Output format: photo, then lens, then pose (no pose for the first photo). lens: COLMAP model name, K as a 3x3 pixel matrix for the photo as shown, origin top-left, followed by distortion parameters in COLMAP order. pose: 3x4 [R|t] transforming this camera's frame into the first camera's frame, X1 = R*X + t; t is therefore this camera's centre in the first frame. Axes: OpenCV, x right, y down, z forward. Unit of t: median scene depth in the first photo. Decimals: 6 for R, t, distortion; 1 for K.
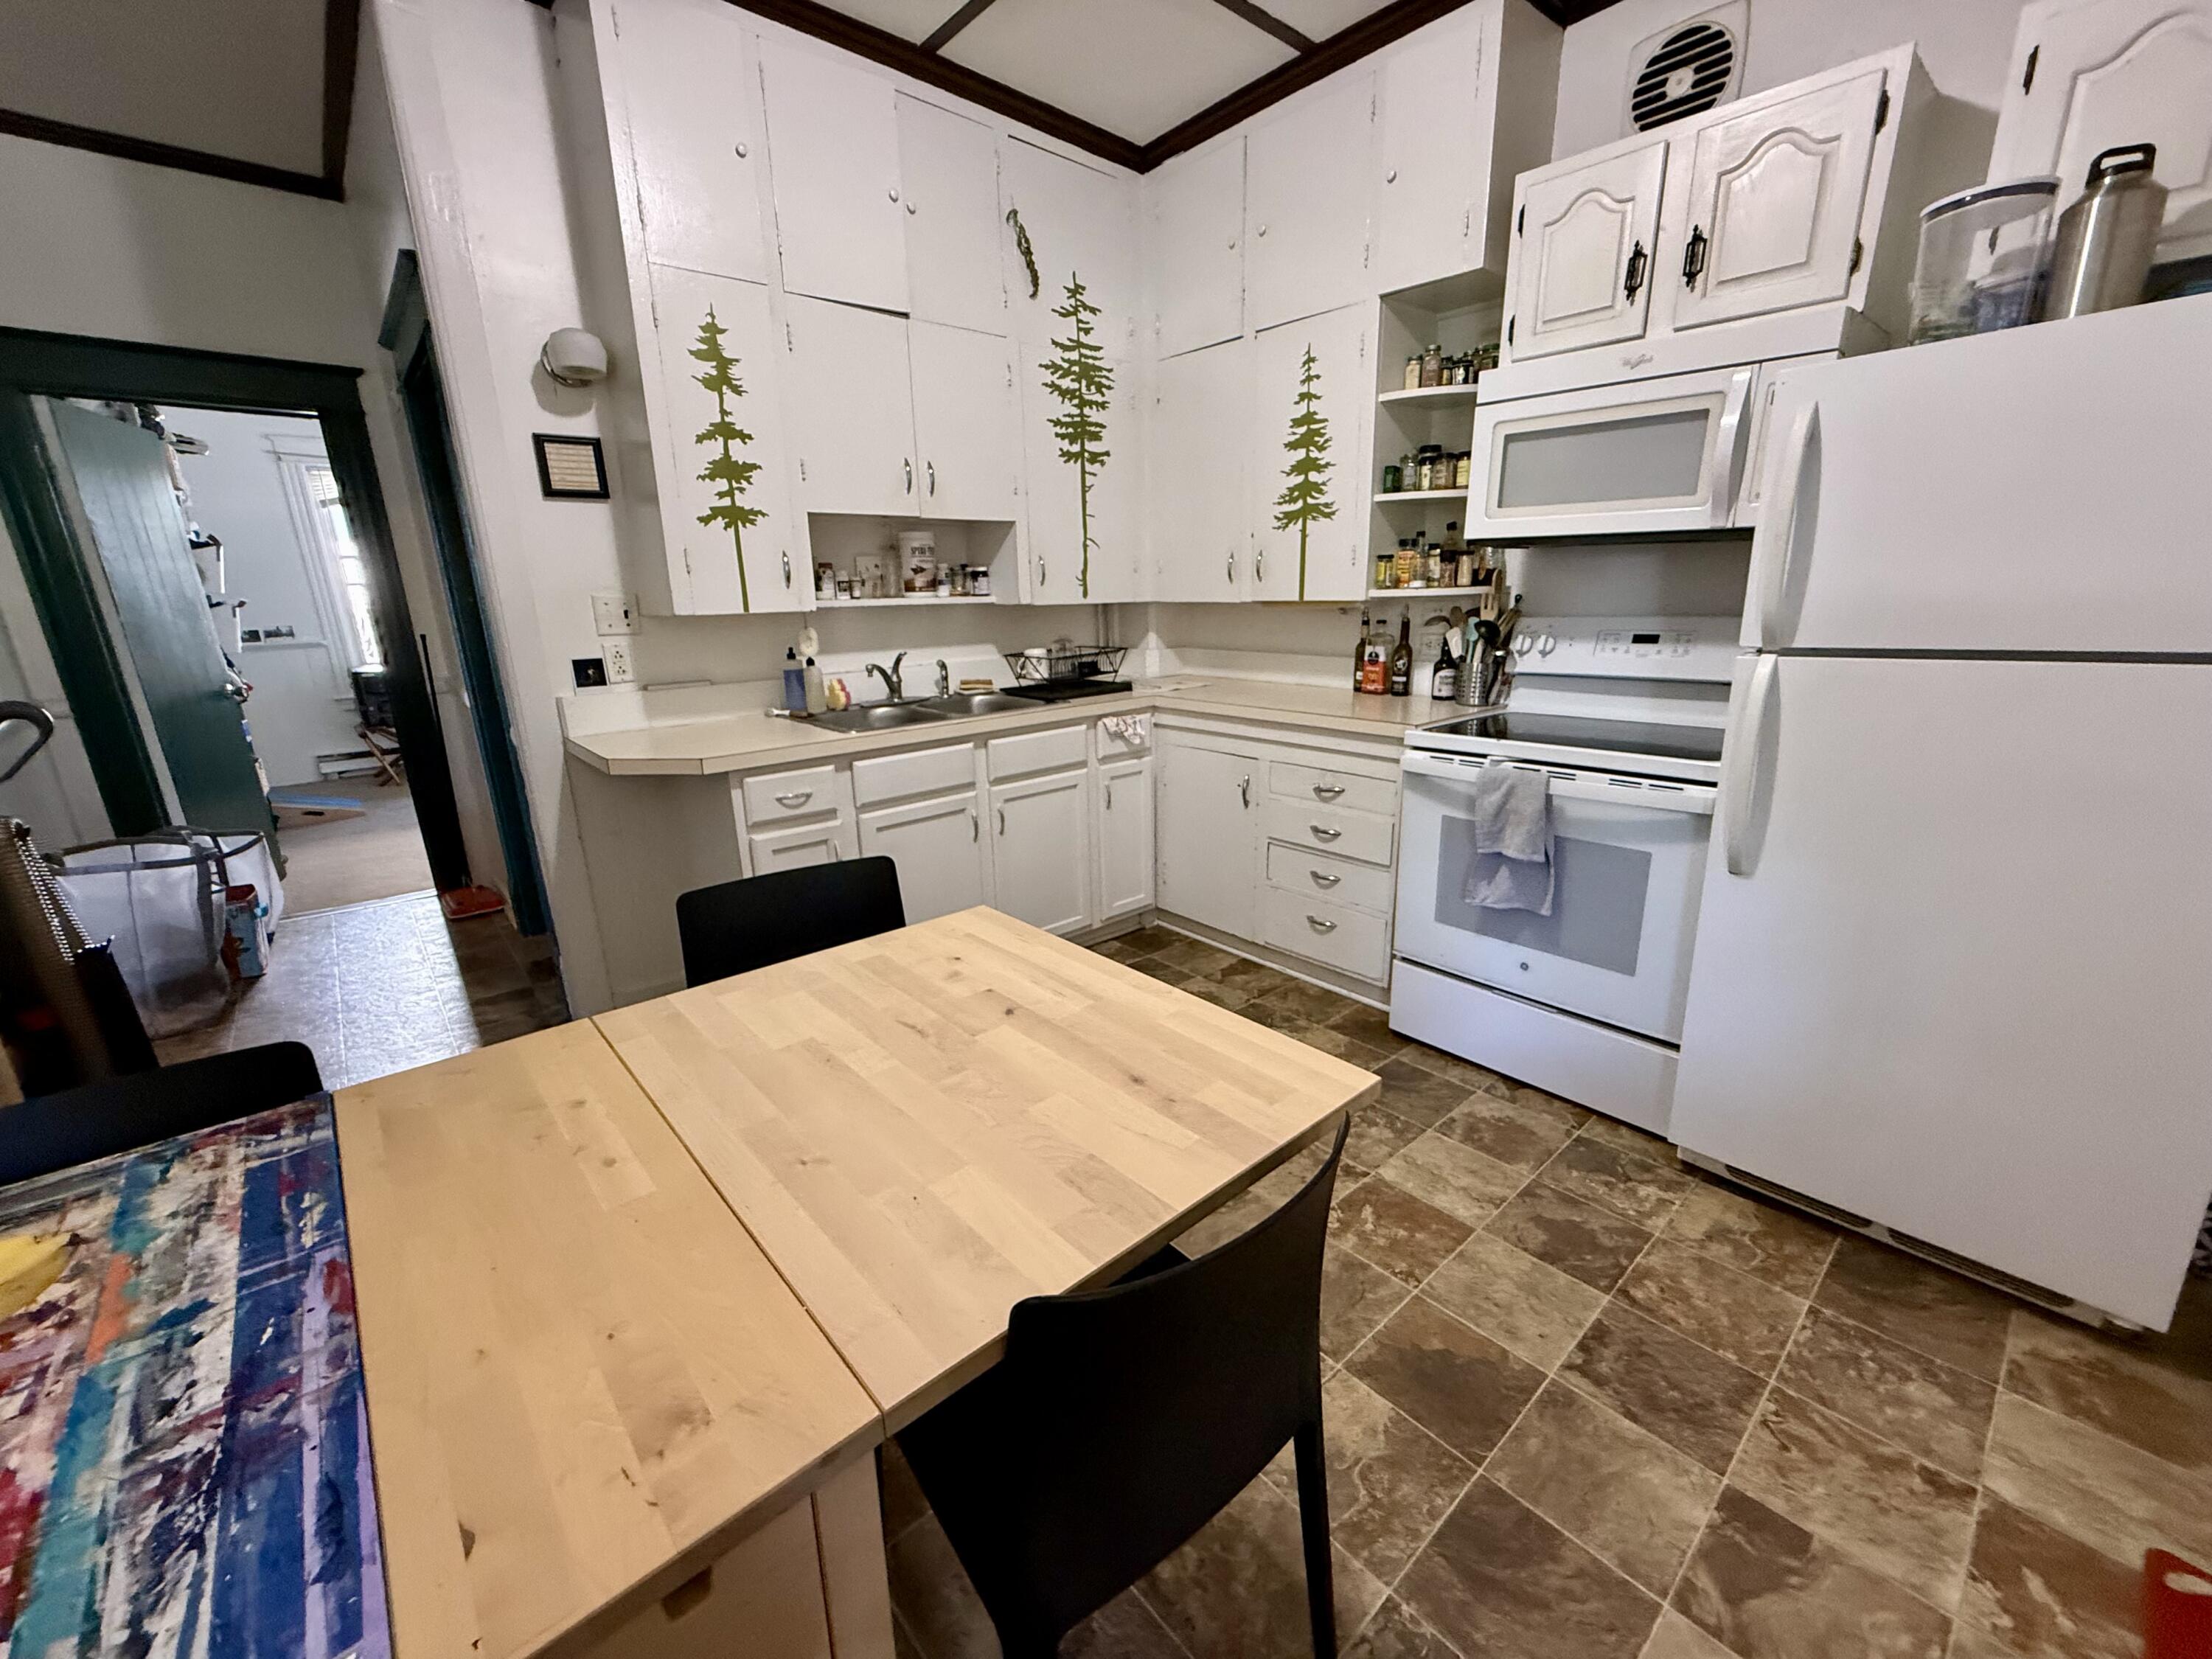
lens RADIAL K [[888.9, 0, 1108.3], [0, 888.9, 829.8], [0, 0, 1]] dist [0.003033, 0.000299]
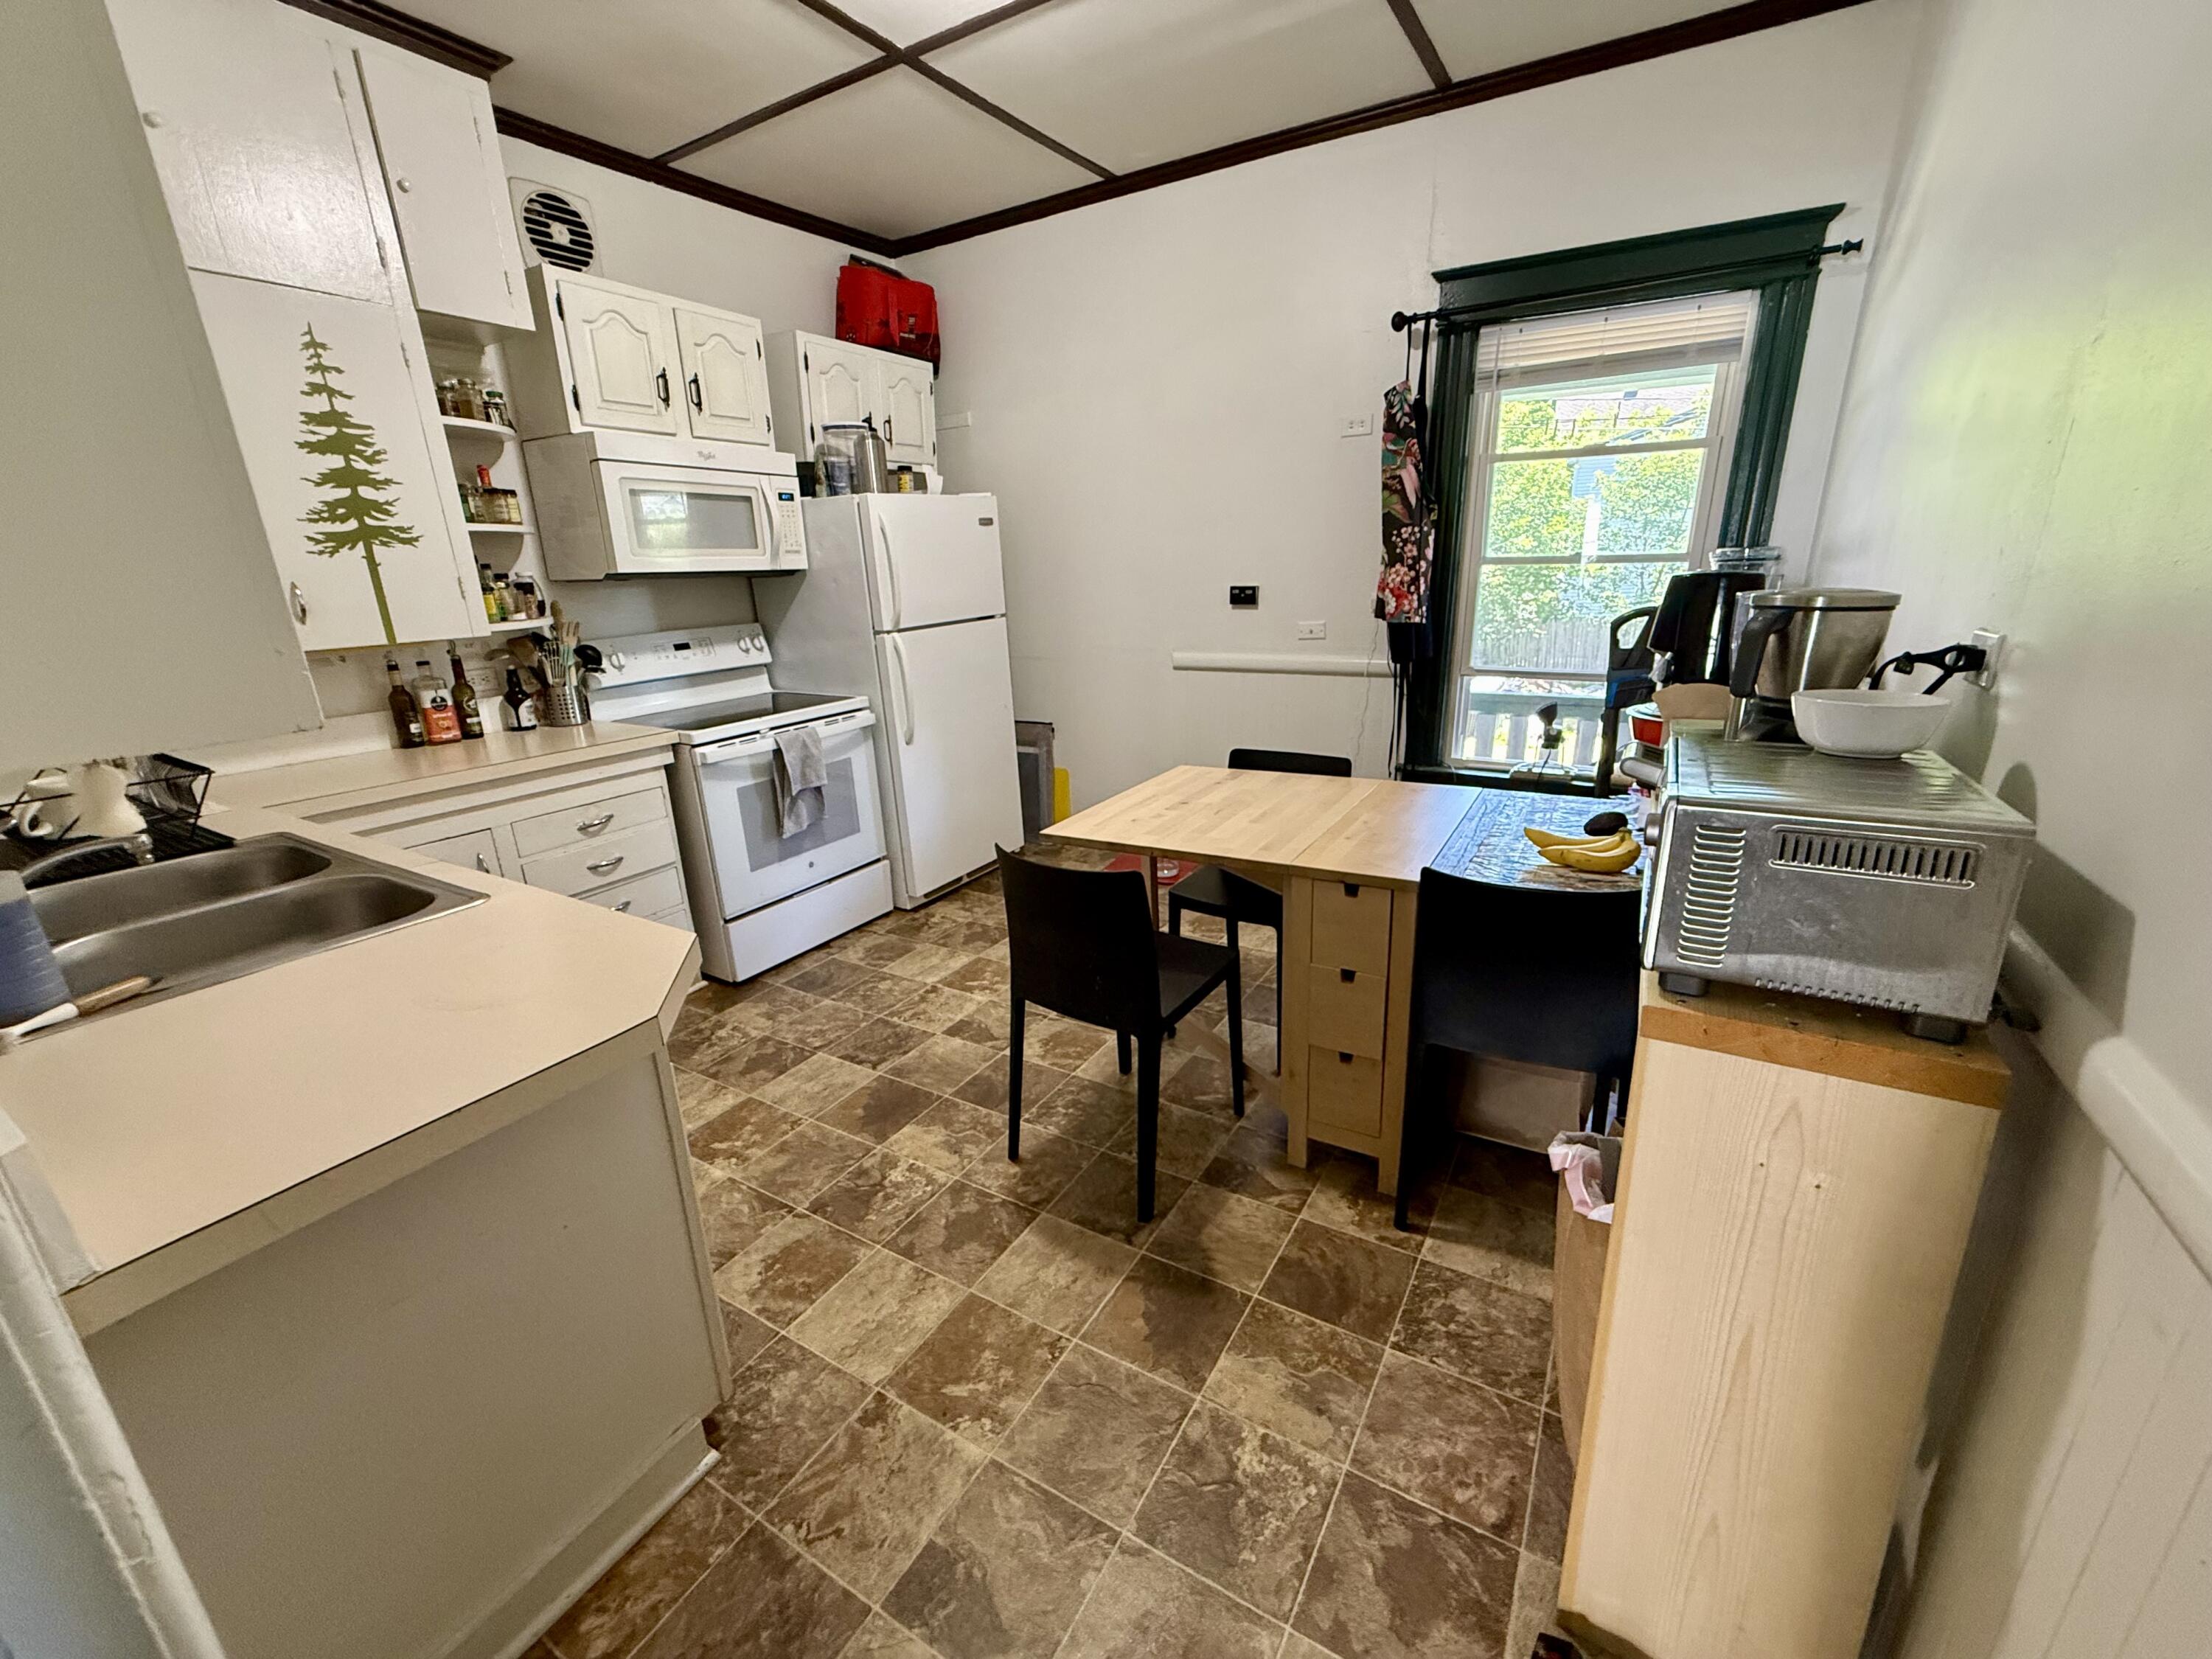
lens RADIAL K [[888.9, 0, 1107.8], [0, 888.9, 831.2], [0, 0, 1]] dist [0.003033, 0.000299]
pose [[-0.302176, -0.249415, 0.920044, -0.938813], [0.293228, 0.894045, 0.338674, -0.230043], [-0.907032, 0.372122, -0.197024, 0.770633]]
